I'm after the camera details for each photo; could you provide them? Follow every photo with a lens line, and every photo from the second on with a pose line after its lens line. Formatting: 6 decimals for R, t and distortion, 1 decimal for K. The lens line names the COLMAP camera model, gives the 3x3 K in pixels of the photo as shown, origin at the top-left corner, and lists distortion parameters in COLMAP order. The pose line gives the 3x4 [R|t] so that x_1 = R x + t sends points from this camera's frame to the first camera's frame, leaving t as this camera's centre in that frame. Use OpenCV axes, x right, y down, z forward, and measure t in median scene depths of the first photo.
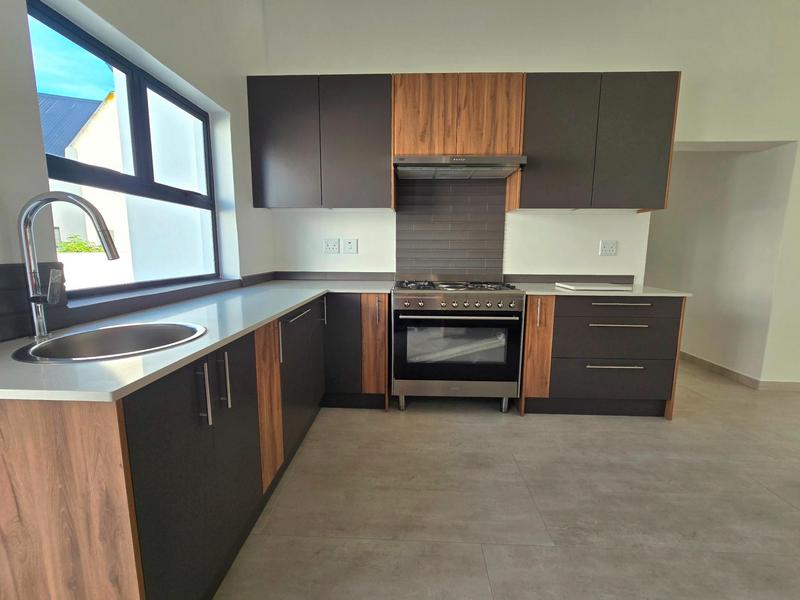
lens RADIAL K [[327.3, 0, 405.0], [0, 327.3, 292.9], [0, 0, 1]] dist [-0.001434, -0.000257]
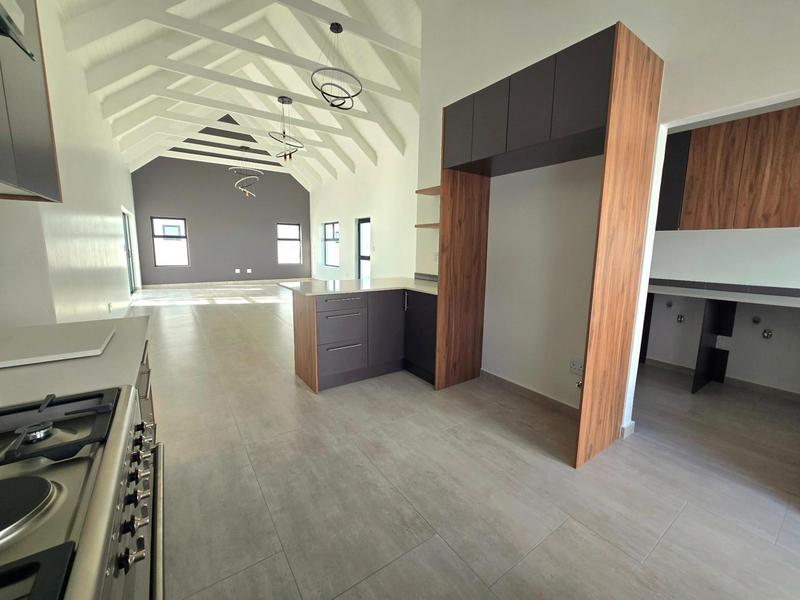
lens RADIAL K [[327.3, 0, 399.7], [0, 327.3, 294.4], [0, 0, 1]] dist [-0.001434, -0.000257]
pose [[-0.589505, -0.132130, 0.796885, -0.147729], [0.093108, 0.968840, 0.229519, -0.172462], [-0.802381, 0.209499, -0.558834, 0.885621]]
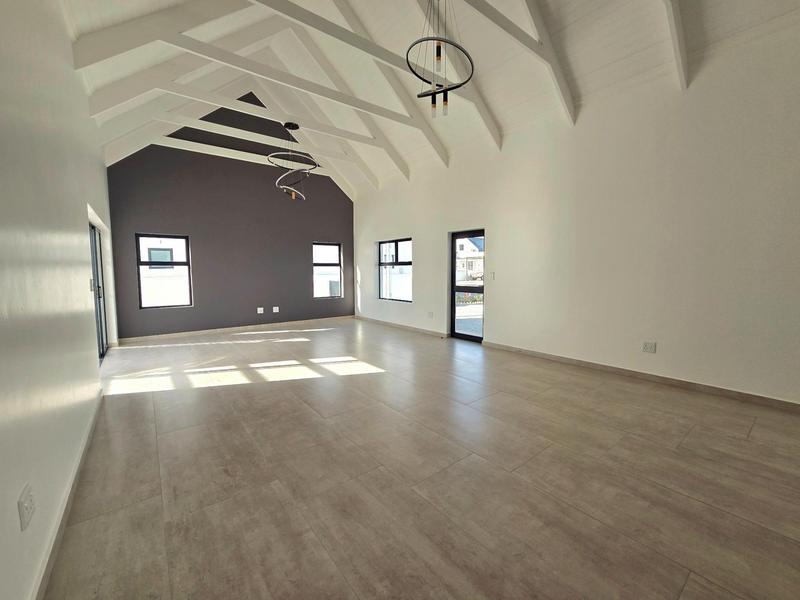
lens RADIAL K [[327.3, 0, 398.6], [0, 327.3, 295.1], [0, 0, 1]] dist [-0.001434, -0.000257]
pose [[-0.629581, -0.063909, 0.774302, 1.660112], [0.106658, 0.980066, 0.167616, -0.190680], [-0.769579, 0.188113, -0.610214, 0.970794]]
